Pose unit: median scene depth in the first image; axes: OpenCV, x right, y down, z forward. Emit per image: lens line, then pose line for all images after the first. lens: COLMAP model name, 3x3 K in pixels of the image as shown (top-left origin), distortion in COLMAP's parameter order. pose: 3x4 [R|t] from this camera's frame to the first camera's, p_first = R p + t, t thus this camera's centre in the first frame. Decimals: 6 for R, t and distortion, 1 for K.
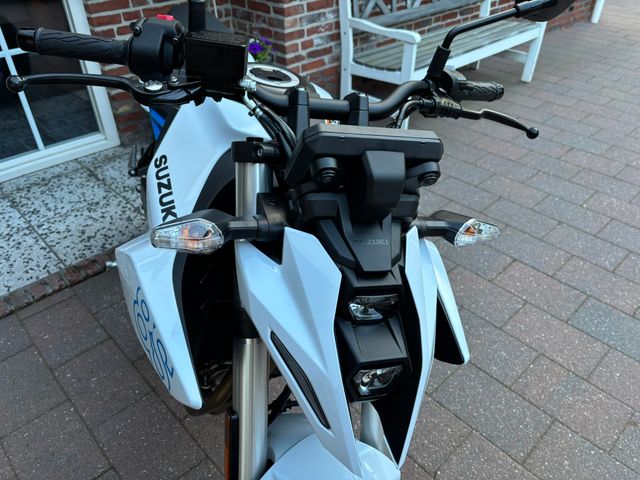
lens RADIAL K [[494.8, 0, 323.2], [0, 494.8, 231.3], [0, 0, 1]] dist [0.007999, -0.012599]
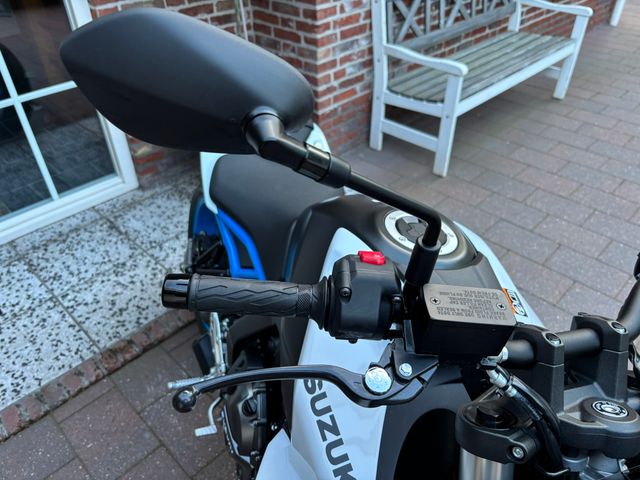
lens RADIAL K [[496.3, 0, 321.1], [0, 496.3, 233.8], [0, 0, 1]] dist [0.012813, -0.032746]
pose [[0.999549, -0.024755, 0.017013, -0.092463], [0.024262, 0.999296, 0.028605, -0.111425], [-0.017710, -0.028179, 0.999446, 0.070613]]
